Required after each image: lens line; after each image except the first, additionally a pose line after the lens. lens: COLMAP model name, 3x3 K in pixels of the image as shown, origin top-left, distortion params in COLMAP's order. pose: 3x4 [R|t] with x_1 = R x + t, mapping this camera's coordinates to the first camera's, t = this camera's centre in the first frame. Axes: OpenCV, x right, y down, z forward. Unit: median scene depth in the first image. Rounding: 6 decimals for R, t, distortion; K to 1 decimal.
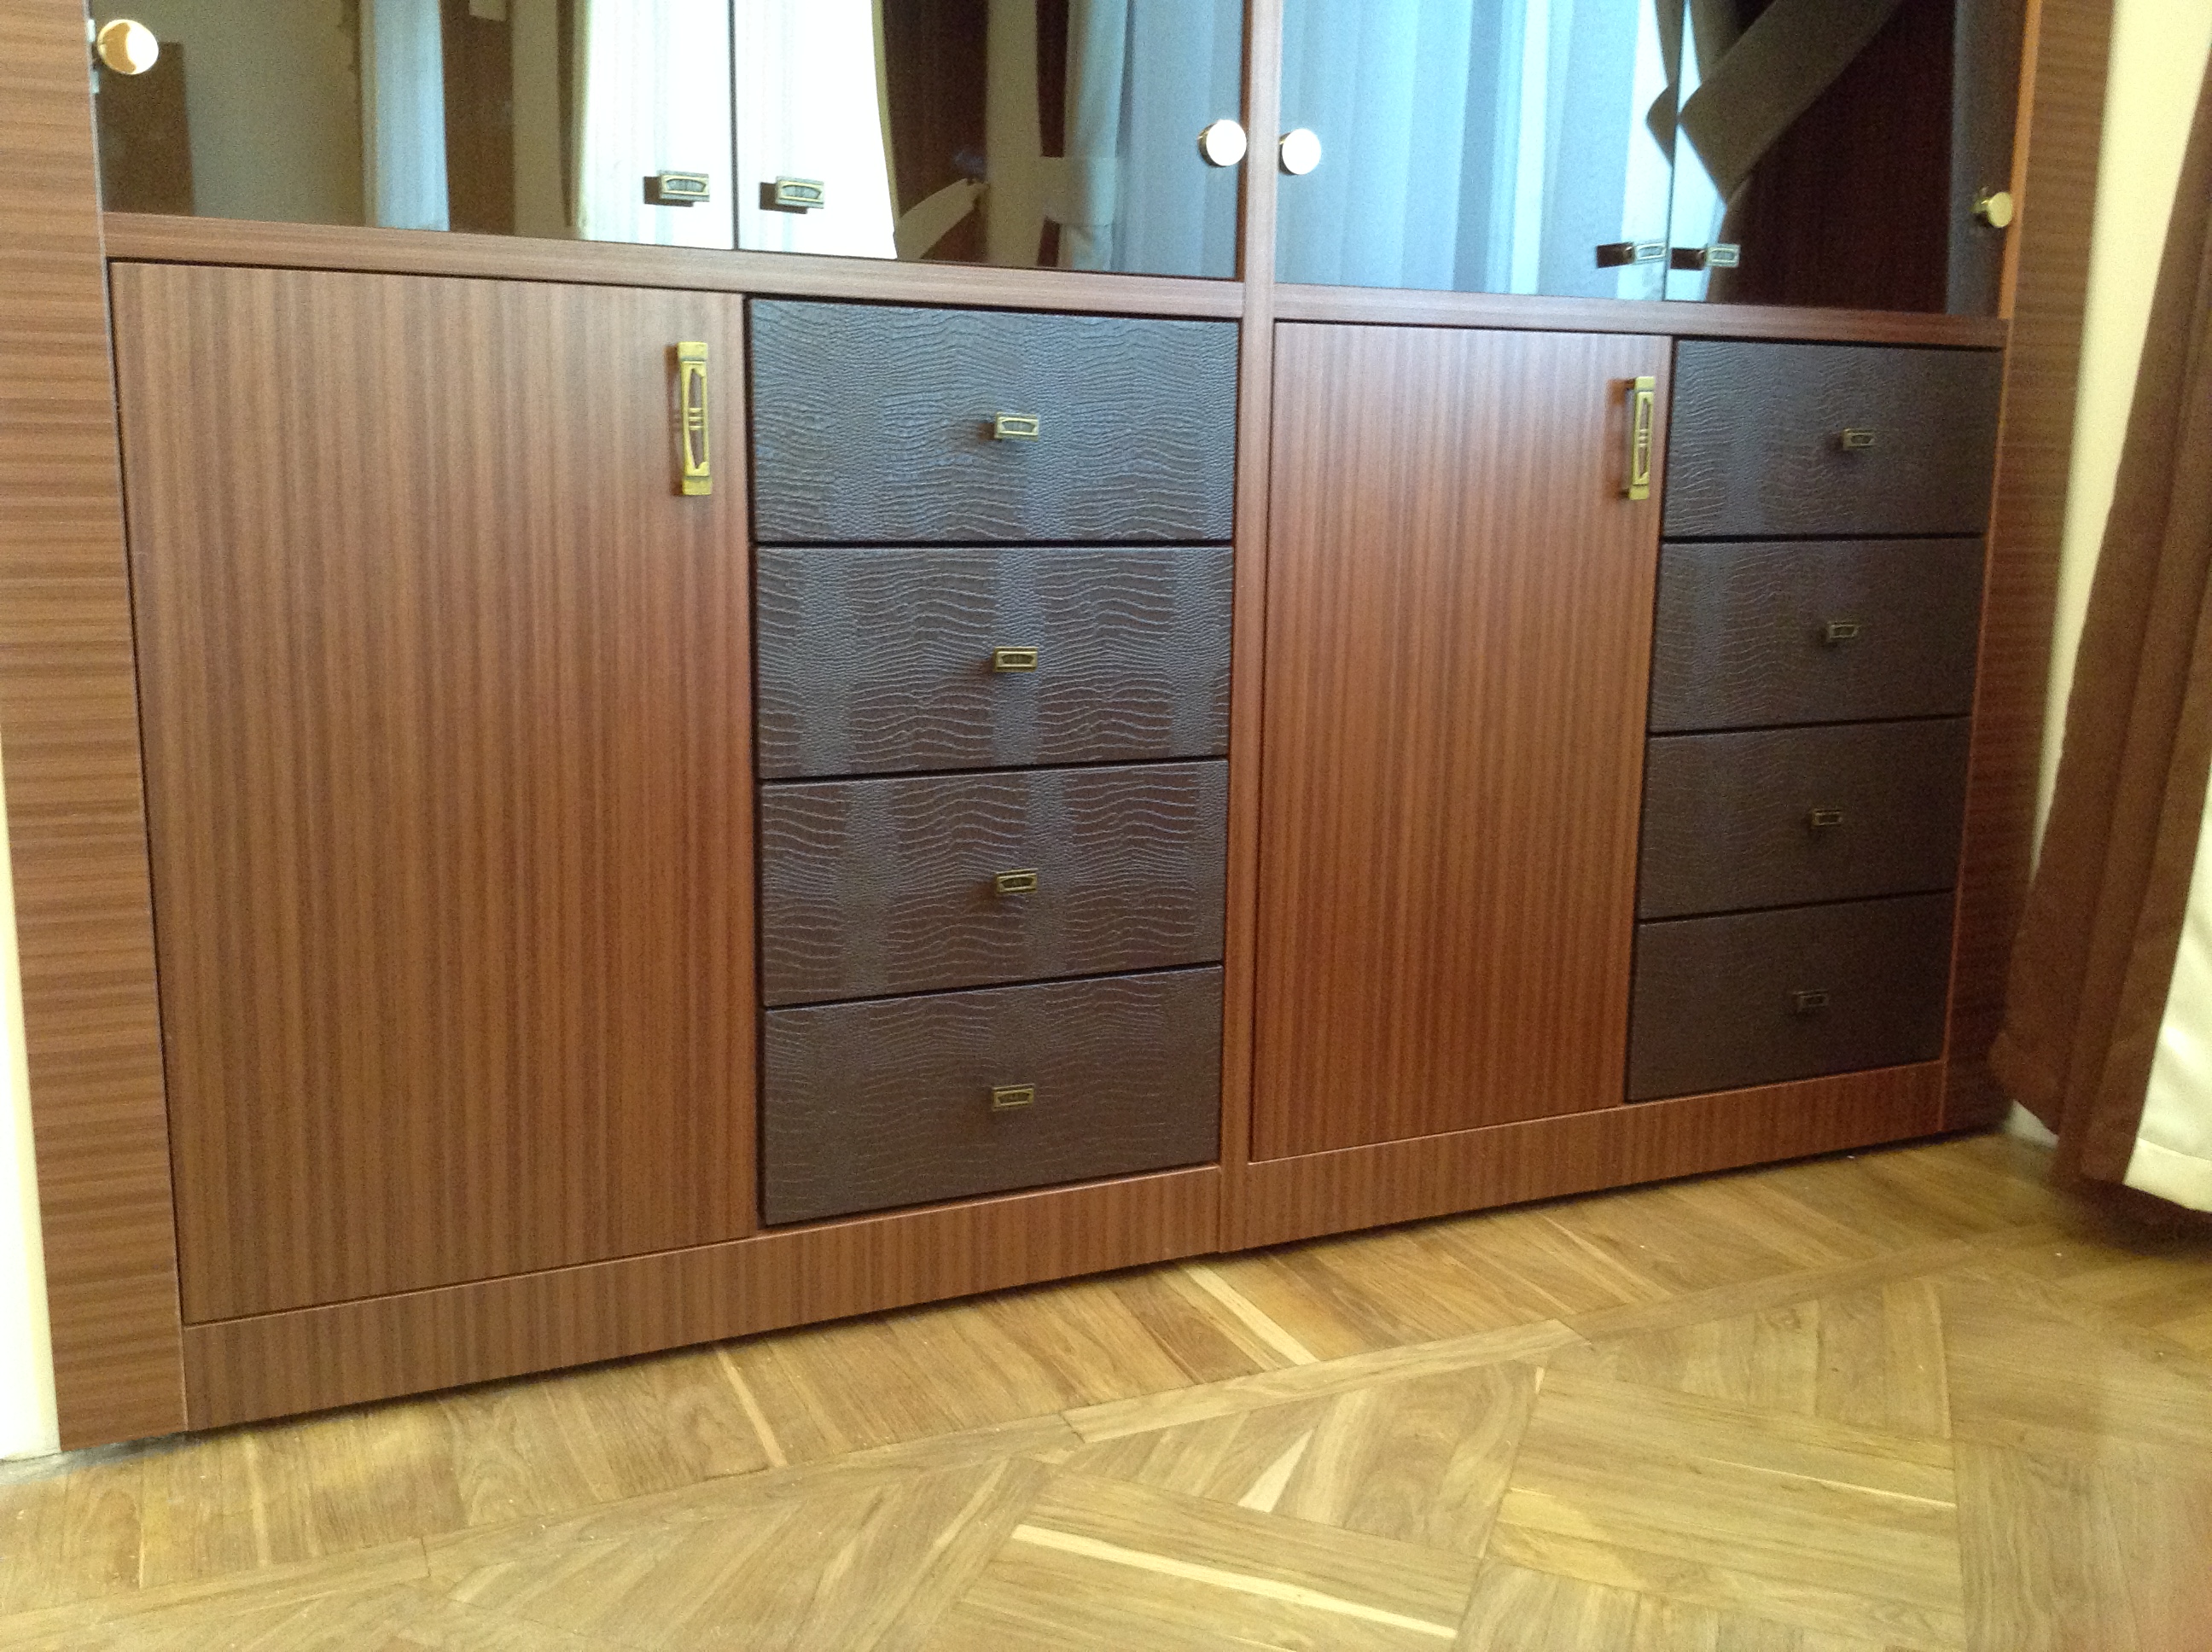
lens RADIAL K [[1997.0, 0, 1108.1], [0, 1997.0, 819.2], [0, 0, 1]] dist [0.107919, -0.214944]
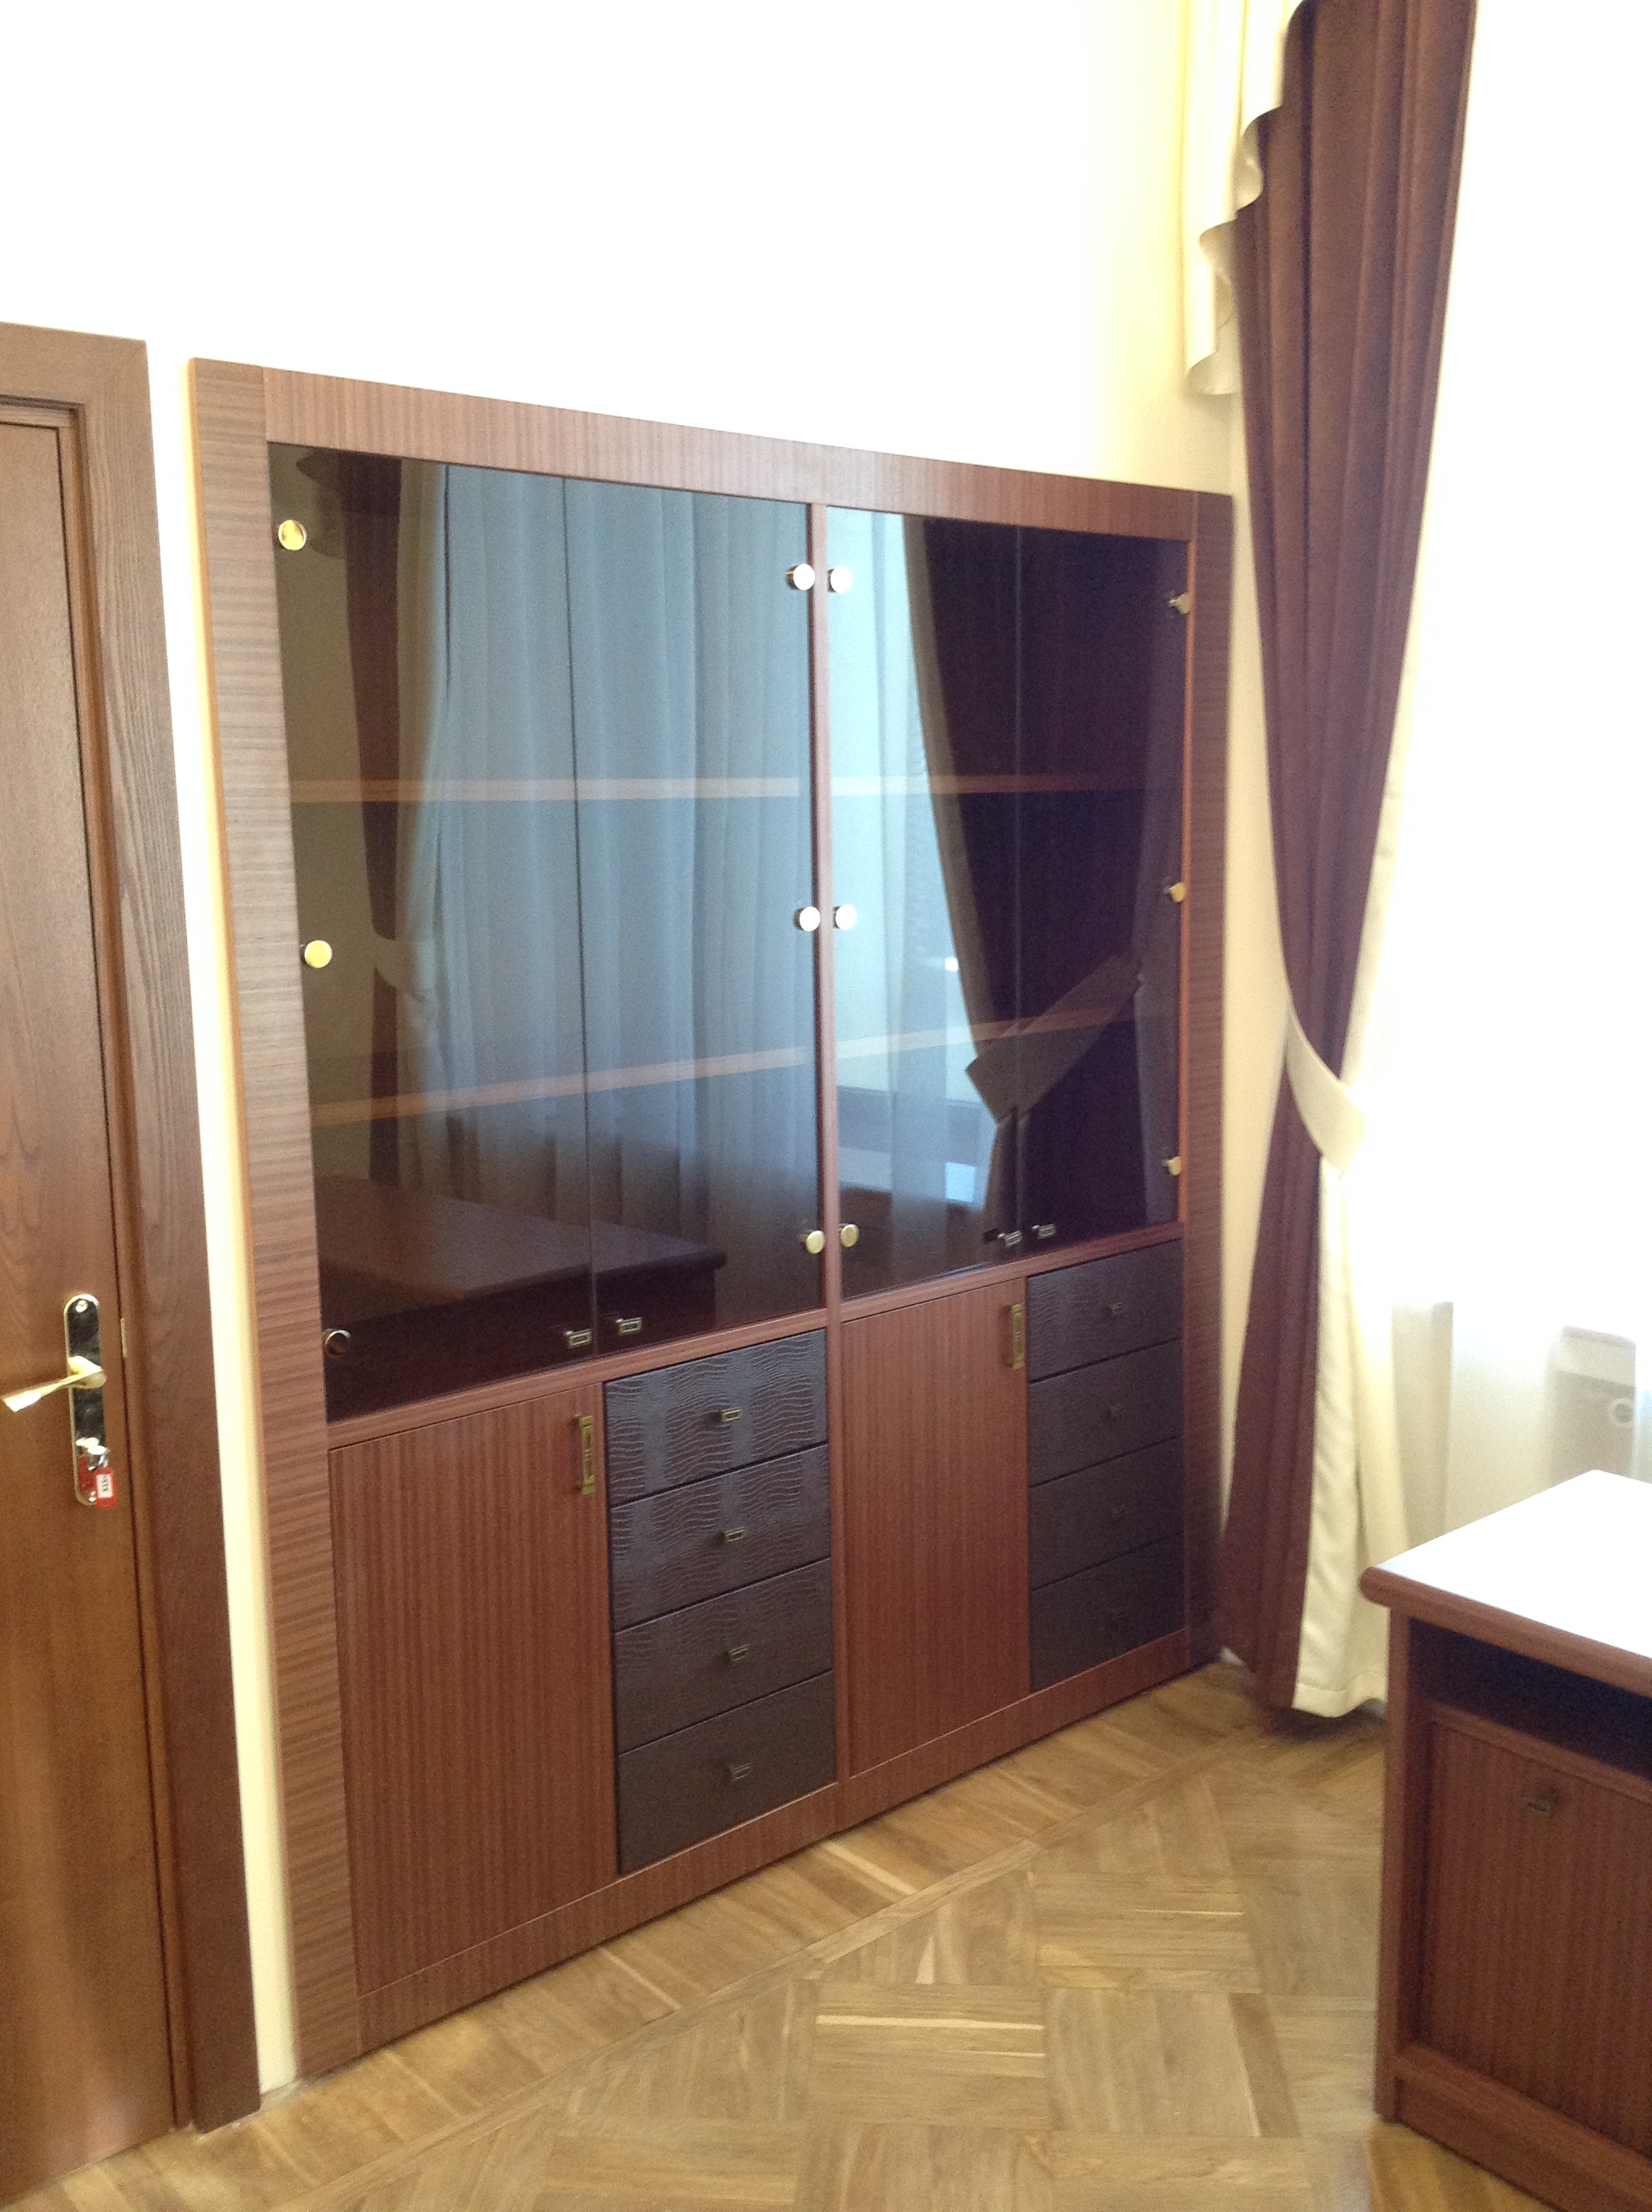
lens RADIAL K [[1997.0, 0, 831.8], [0, 1997.0, 1114.8], [0, 0, 1]] dist [0.107919, -0.214944]
pose [[0.956970, -0.076475, 0.279930, -0.434533], [0.087048, 0.995877, -0.025514, -0.398332], [-0.276824, 0.048784, 0.959681, -0.789875]]
